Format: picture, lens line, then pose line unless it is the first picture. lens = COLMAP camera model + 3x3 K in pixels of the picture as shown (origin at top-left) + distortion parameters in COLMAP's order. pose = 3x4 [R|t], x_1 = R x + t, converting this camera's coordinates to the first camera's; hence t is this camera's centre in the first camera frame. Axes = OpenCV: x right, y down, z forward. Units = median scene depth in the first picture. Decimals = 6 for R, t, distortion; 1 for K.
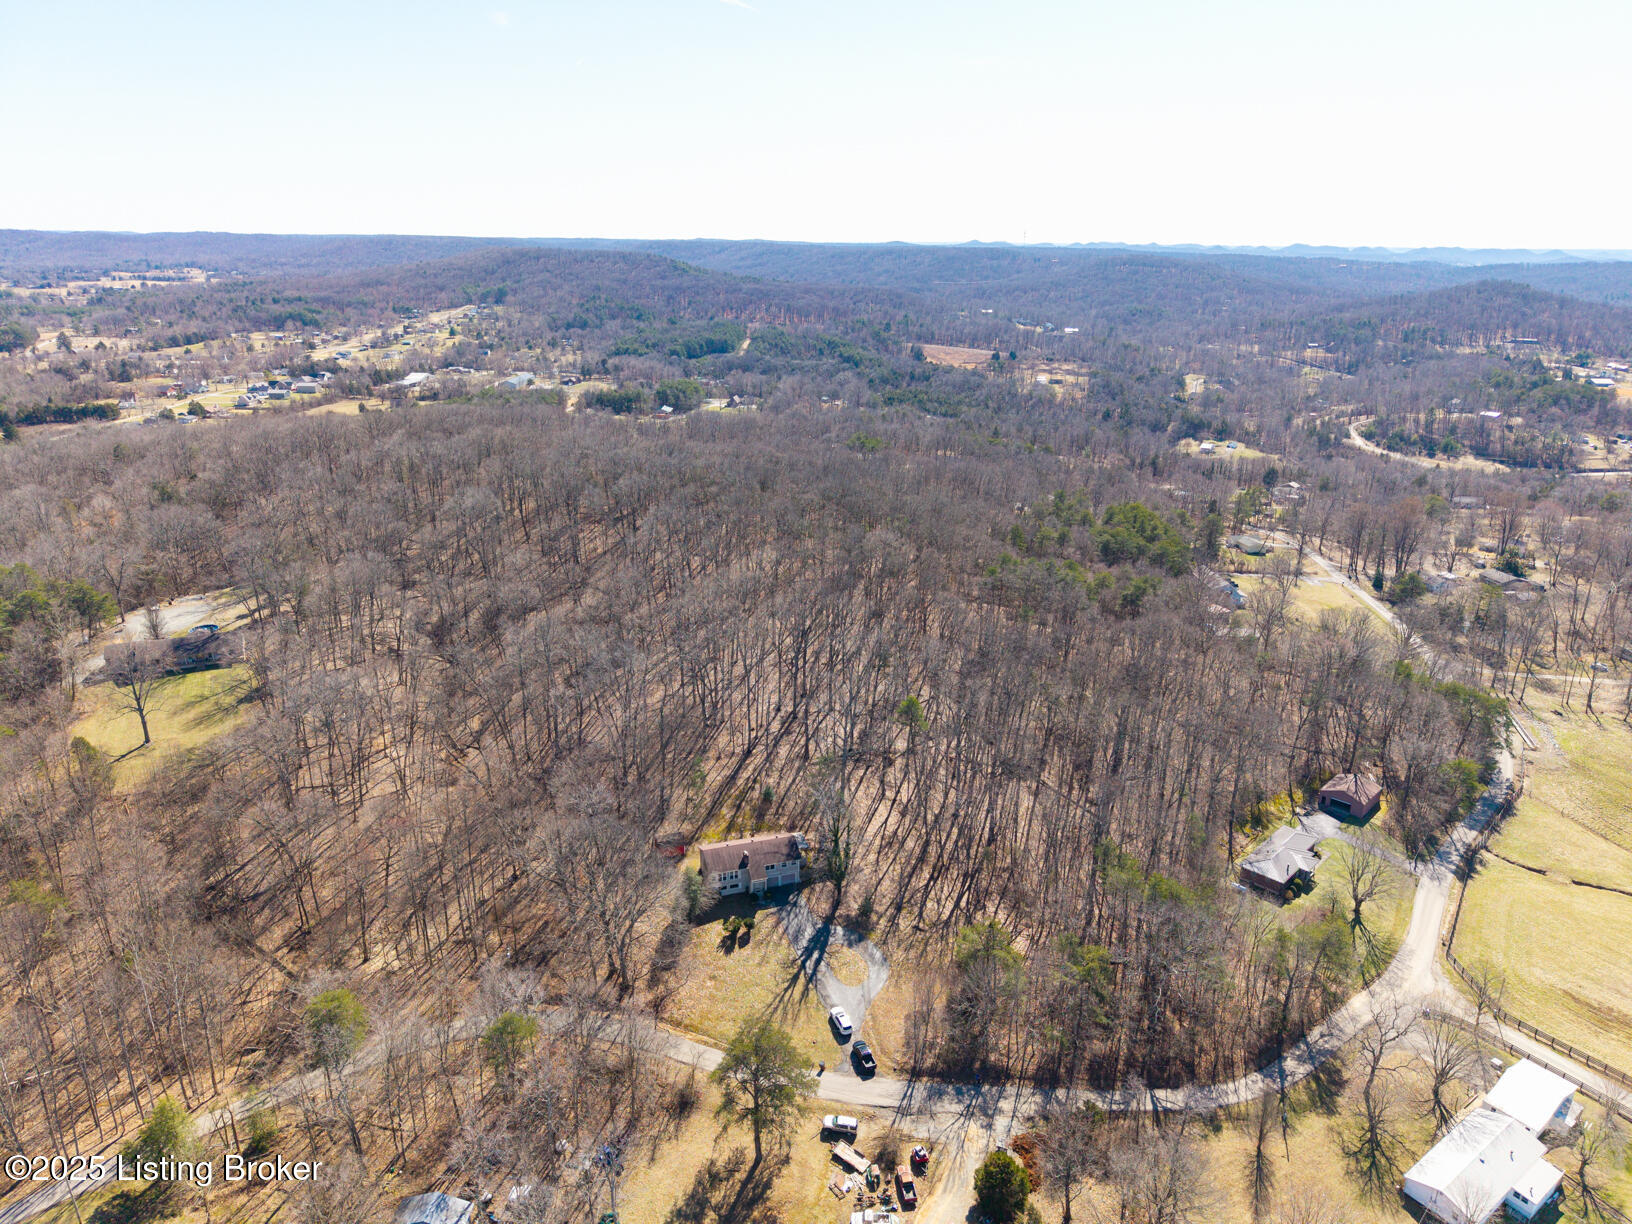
lens RADIAL K [[1091.9, 0, 819.9], [0, 1091.9, 610.1], [0, 0, 1]] dist [0.023351, -0.023663]
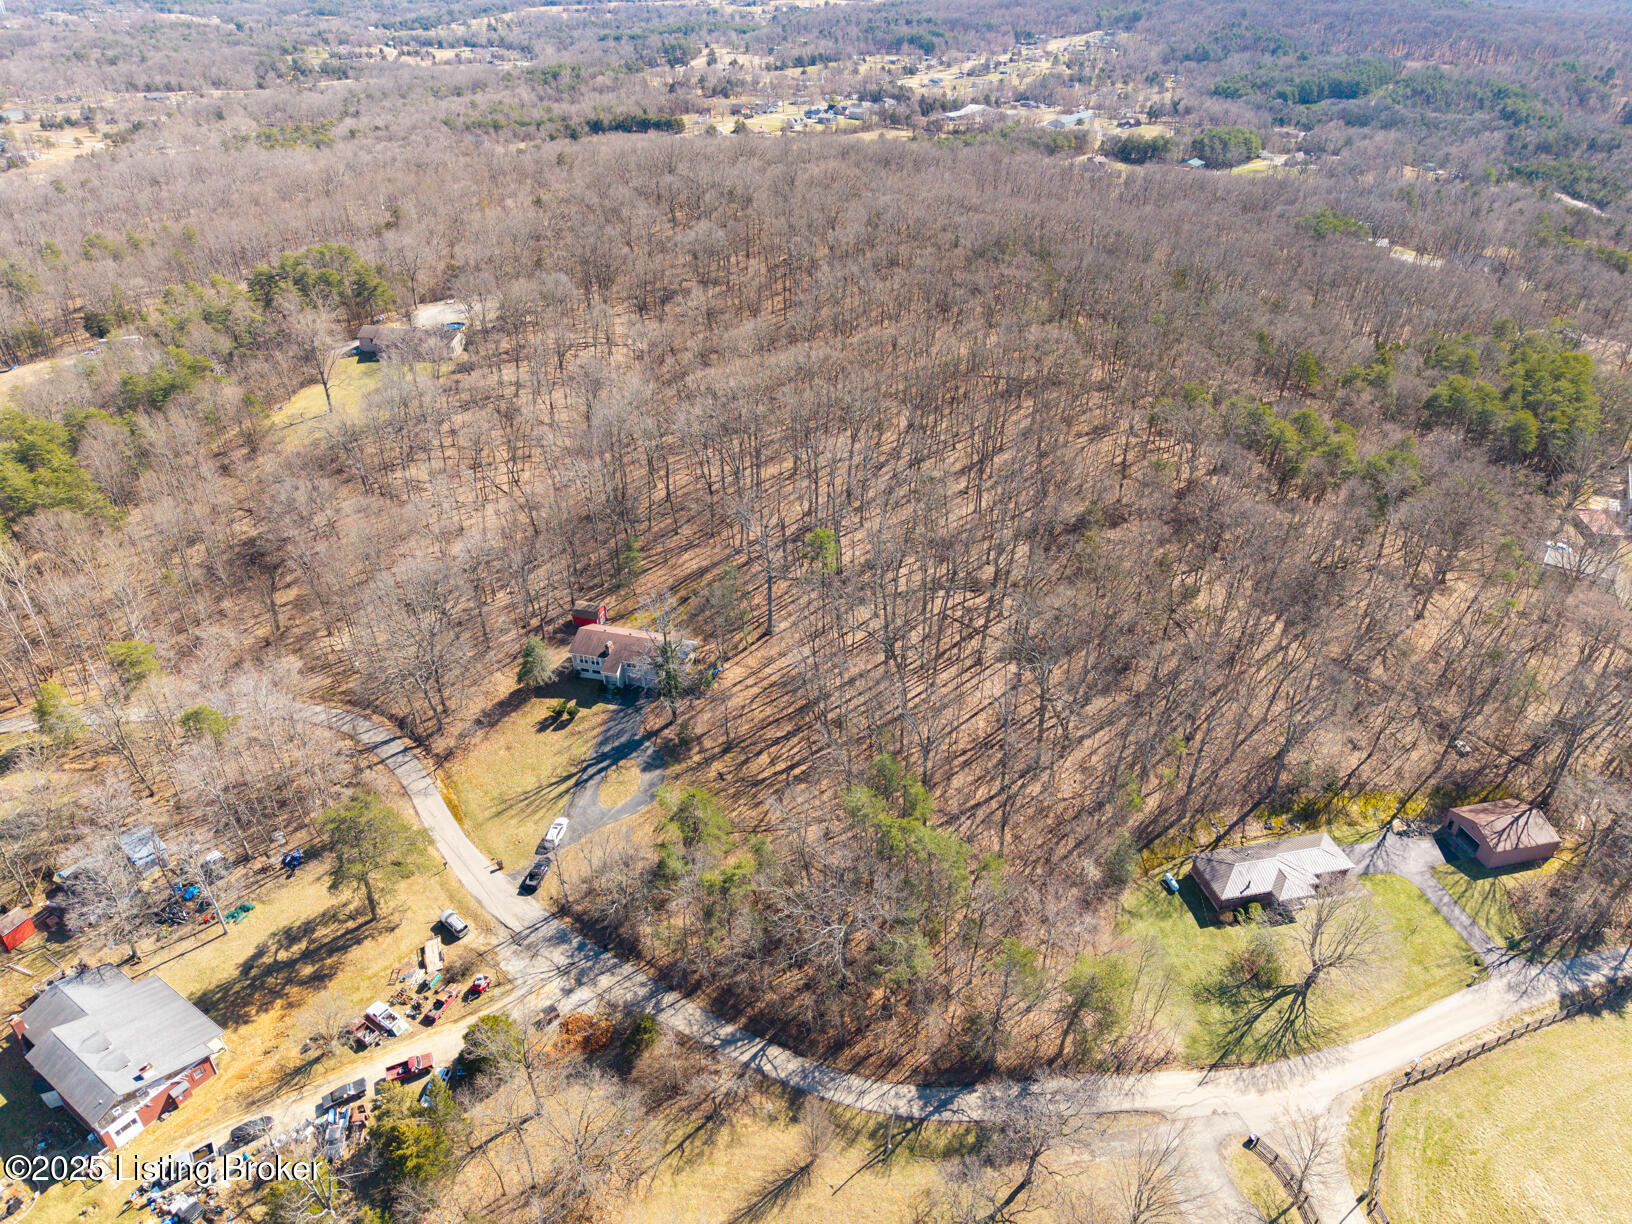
lens RADIAL K [[1091.9, 0, 823.9], [0, 1091.9, 612.6], [0, 0, 1]] dist [0.023351, -0.023663]
pose [[0.836218, 0.275564, -0.474135, 0.135182], [-0.169000, 0.951995, 0.255233, -0.019501], [0.521708, -0.133302, 0.842646, 0.076899]]
